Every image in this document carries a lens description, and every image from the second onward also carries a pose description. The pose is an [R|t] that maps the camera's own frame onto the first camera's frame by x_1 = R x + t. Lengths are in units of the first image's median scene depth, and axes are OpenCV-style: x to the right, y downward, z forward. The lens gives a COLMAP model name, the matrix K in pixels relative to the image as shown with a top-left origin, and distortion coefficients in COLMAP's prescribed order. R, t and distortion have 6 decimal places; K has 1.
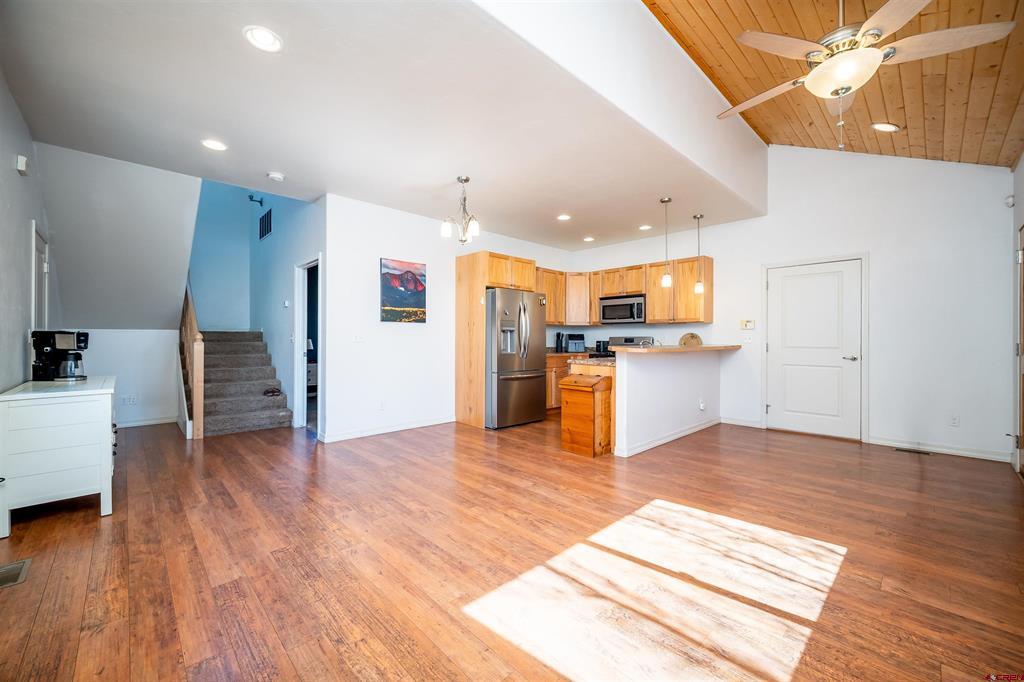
lens RADIAL K [[412.2, 0, 503.3], [0, 412.2, 337.9], [0, 0, 1]] dist [0.001711, -0.000415]
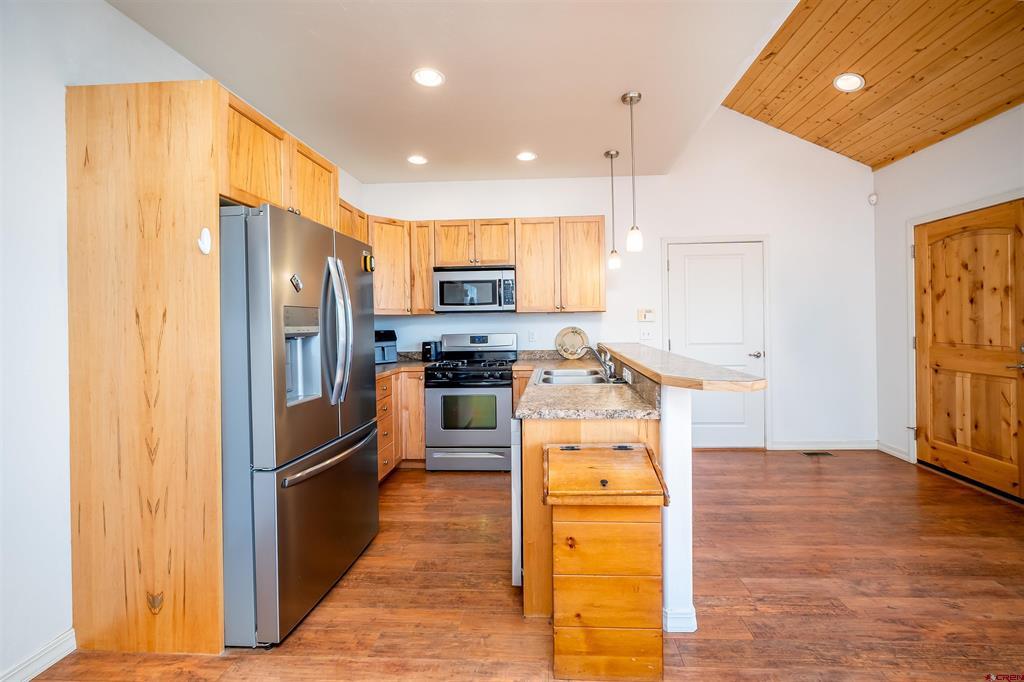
lens RADIAL K [[412.2, 0, 531.7], [0, 412.2, 324.9], [0, 0, 1]] dist [0.001711, -0.000415]
pose [[0.717431, -0.019326, 0.696361, -0.079282], [0.014042, 0.999813, 0.013281, -0.024655], [-0.696488, 0.000250, 0.717569, 0.534125]]
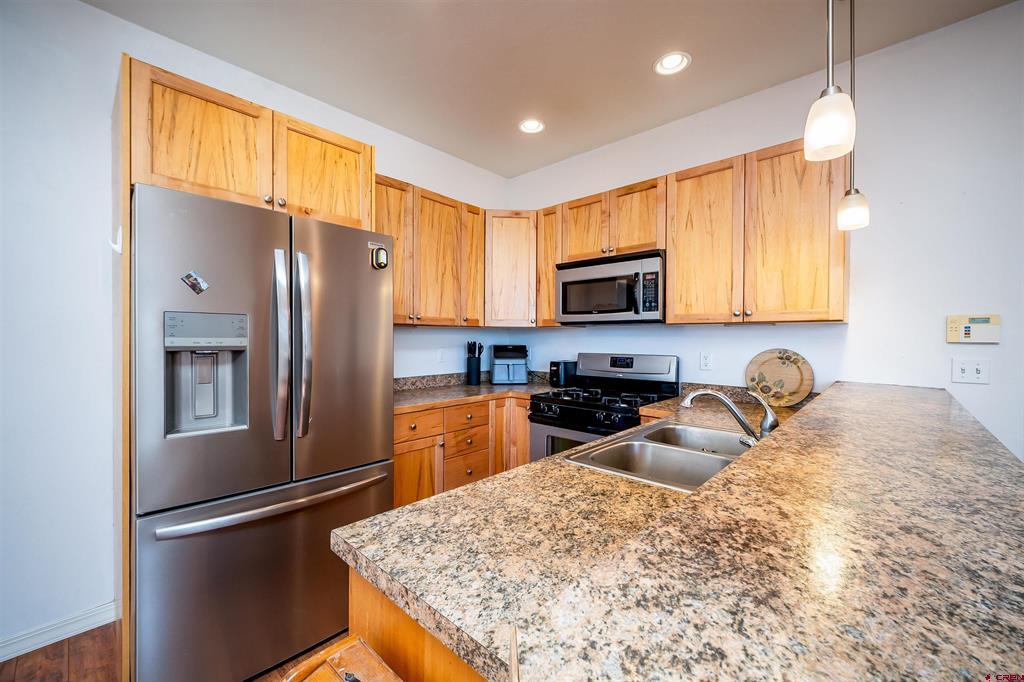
lens RADIAL K [[412.2, 0, 513.3], [0, 412.2, 341.8], [0, 0, 1]] dist [0.001711, -0.000415]
pose [[0.996509, 0.000376, 0.083489, 0.165027], [-0.001649, 0.999883, 0.015186, -0.023567], [-0.083474, -0.015271, 0.996393, 0.616420]]
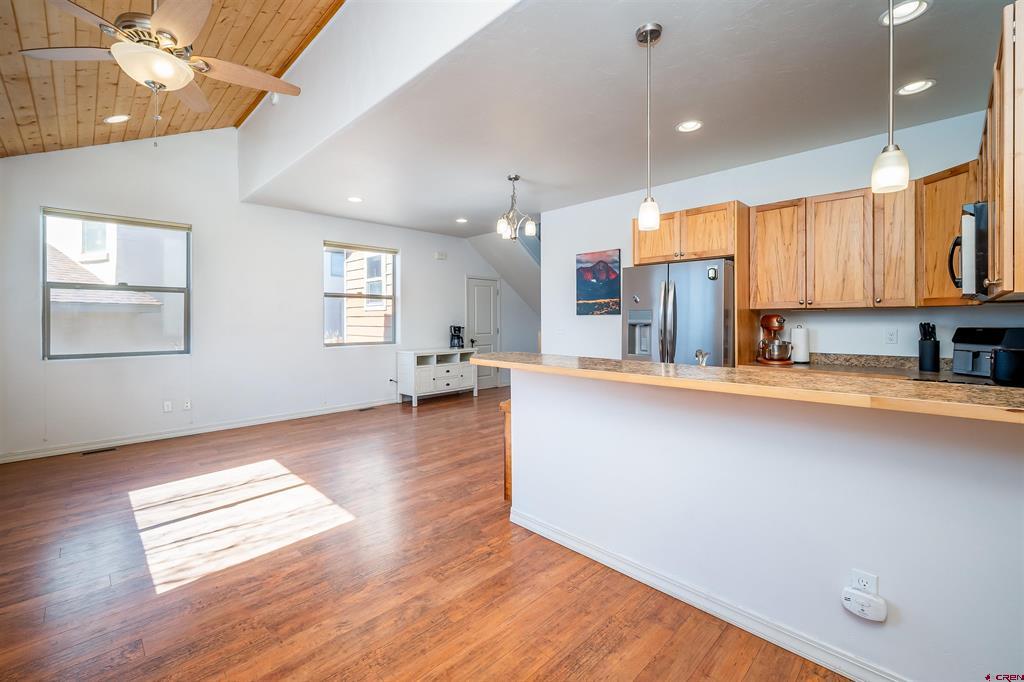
lens RADIAL K [[432.9, 0, 498.4], [0, 432.9, 319.5], [0, 0, 1]] dist [-0.005347, -0.000714]
pose [[0.020670, -0.003990, -0.999778, 0.659102], [0.005142, 0.999979, -0.003884, -0.020482], [0.999773, -0.005061, 0.020690, 0.639675]]
